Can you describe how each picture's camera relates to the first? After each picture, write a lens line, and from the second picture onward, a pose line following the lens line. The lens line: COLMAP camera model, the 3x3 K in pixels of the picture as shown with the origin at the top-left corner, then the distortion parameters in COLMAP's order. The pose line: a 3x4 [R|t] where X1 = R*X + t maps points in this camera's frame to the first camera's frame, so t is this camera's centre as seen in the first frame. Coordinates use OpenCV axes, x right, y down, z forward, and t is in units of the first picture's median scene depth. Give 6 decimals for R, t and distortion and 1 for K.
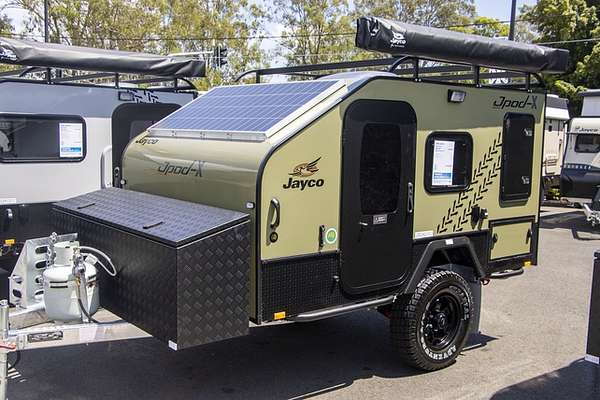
lens RADIAL K [[655.8, 0, 298.3], [0, 655.8, 210.0], [0, 0, 1]] dist [-0.033270, 0.000000]
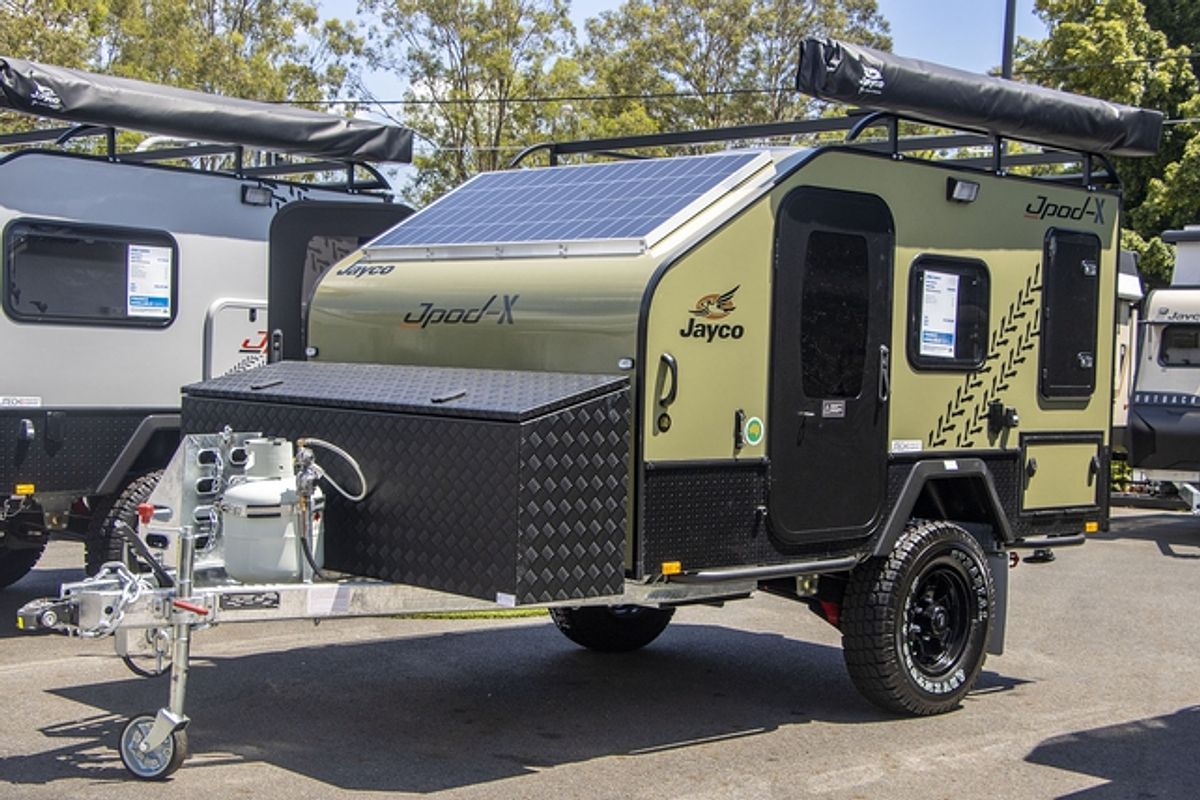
lens RADIAL K [[1709.7, 0, 598.9], [0, 1709.7, 434.6], [0, 0, 1]] dist [0.065571, 0.000000]
pose [[0.995687, 0.005265, 0.092621, -0.179870], [0.001400, 0.997421, -0.071757, 0.123309], [-0.092760, 0.071577, 0.993112, -0.347082]]
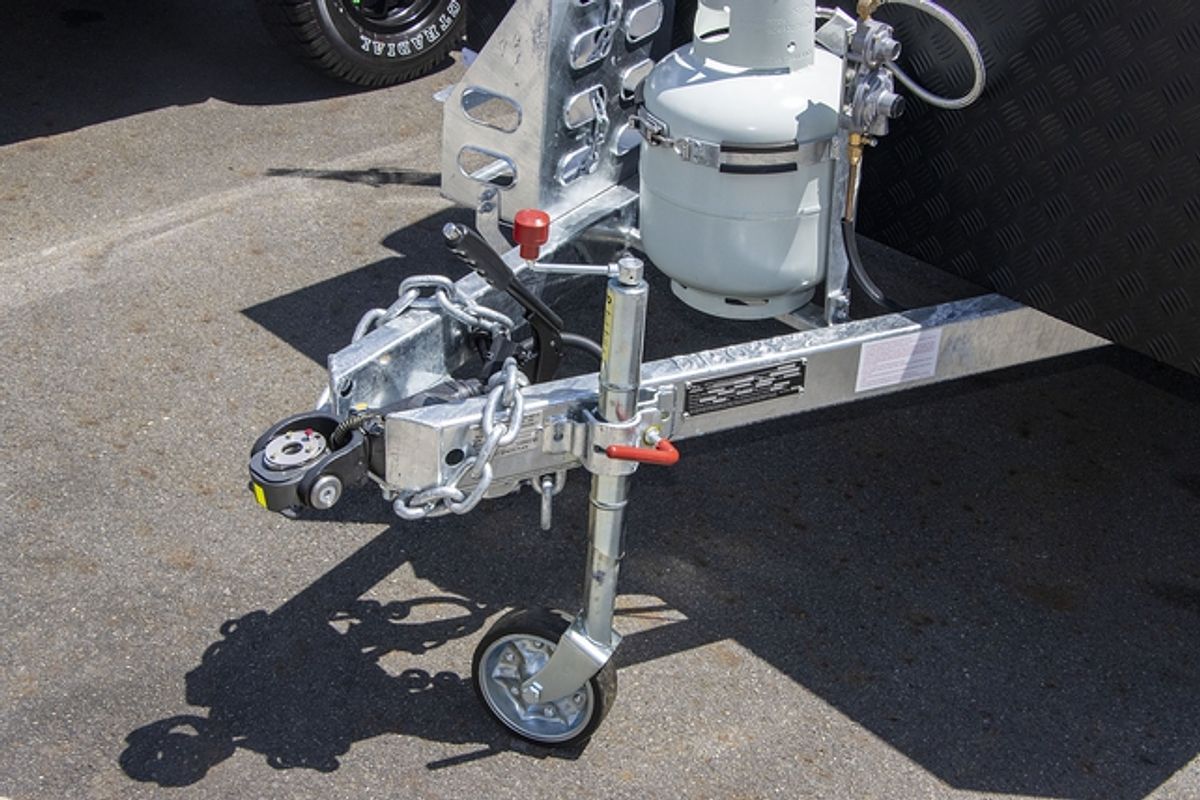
lens RADIAL K [[1709.7, 0, 600.4], [0, 1709.7, 406.3], [0, 0, 1]] dist [0.065571, 0.000000]
pose [[0.998970, -0.009185, 0.044438, -0.362853], [-0.008898, 0.920643, 0.390305, -0.033503], [-0.044497, -0.390298, 0.919613, 0.328478]]
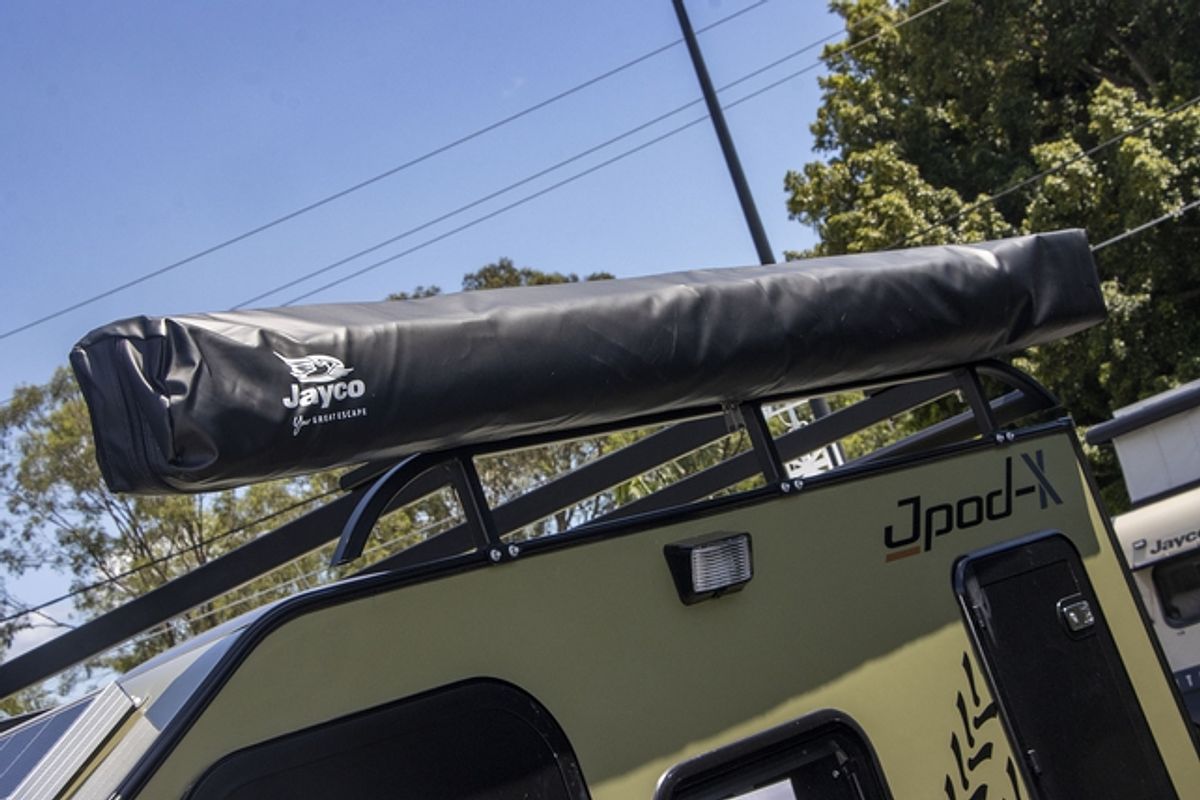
lens RADIAL K [[2208.0, 0, 601.5], [0, 2208.0, 405.9], [0, 0, 1]] dist [0.151223, 0.000000]
pose [[0.923947, -0.313403, 0.219321, 0.071909], [0.364727, 0.894620, -0.258127, -0.051605], [-0.115311, 0.318488, 0.940887, 0.330677]]
